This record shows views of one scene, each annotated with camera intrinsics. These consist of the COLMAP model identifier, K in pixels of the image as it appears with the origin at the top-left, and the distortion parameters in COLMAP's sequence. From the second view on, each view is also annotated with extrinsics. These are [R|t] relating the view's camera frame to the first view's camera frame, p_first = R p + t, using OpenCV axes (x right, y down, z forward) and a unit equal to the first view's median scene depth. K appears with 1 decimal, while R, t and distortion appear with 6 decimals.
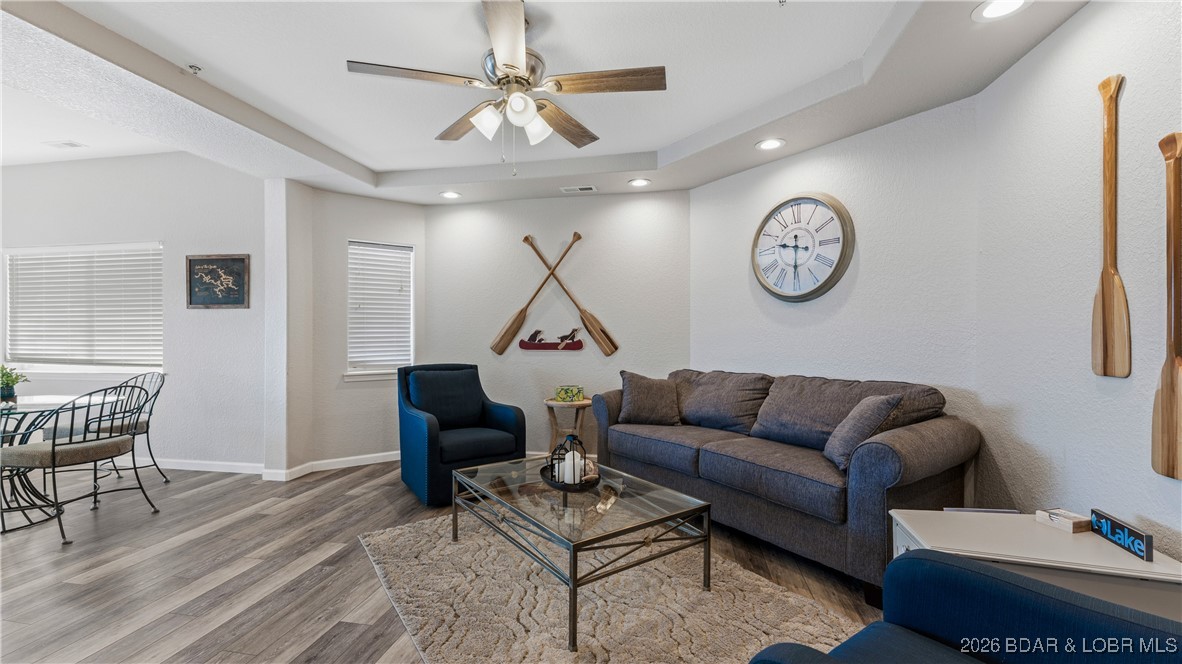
lens RADIAL K [[481.3, 0, 569.4], [0, 481.3, 330.4], [0, 0, 1]] dist [0.000160, -0.000142]
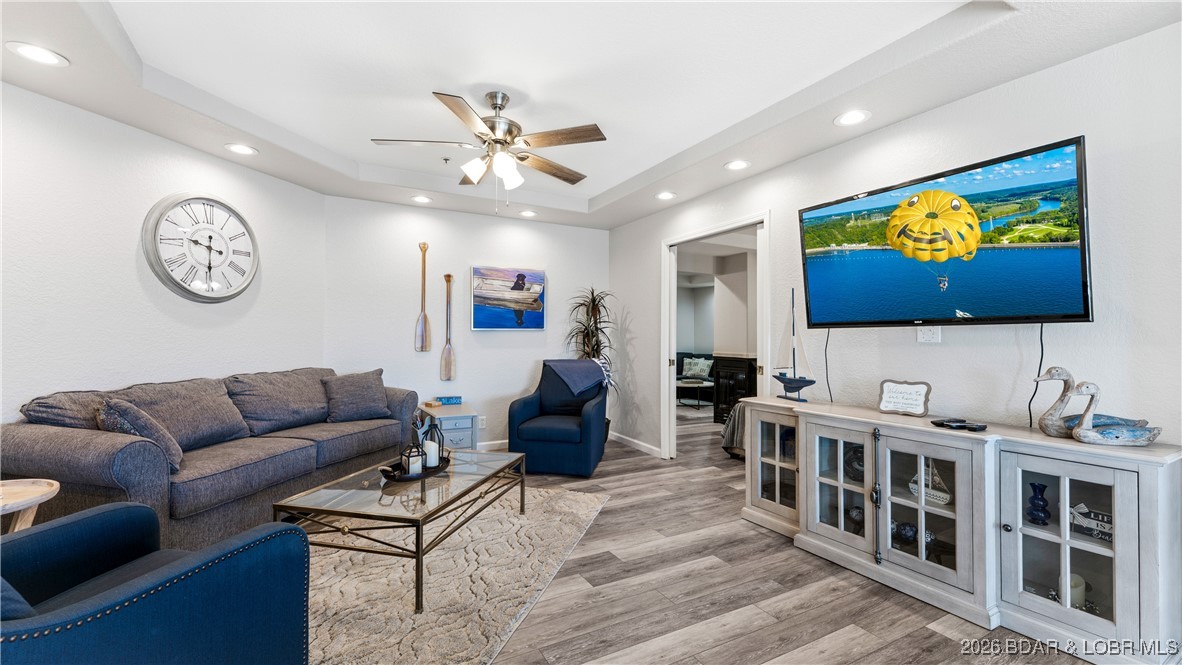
lens RADIAL K [[483.8, 0, 593.8], [0, 483.8, 333.4], [0, 0, 1]] dist [0.000396, -0.000245]
pose [[-0.656094, -0.003515, 0.754671, -0.839833], [-0.011730, 0.999916, -0.005541, -0.000051], [-0.754588, -0.012488, -0.656080, 1.098755]]
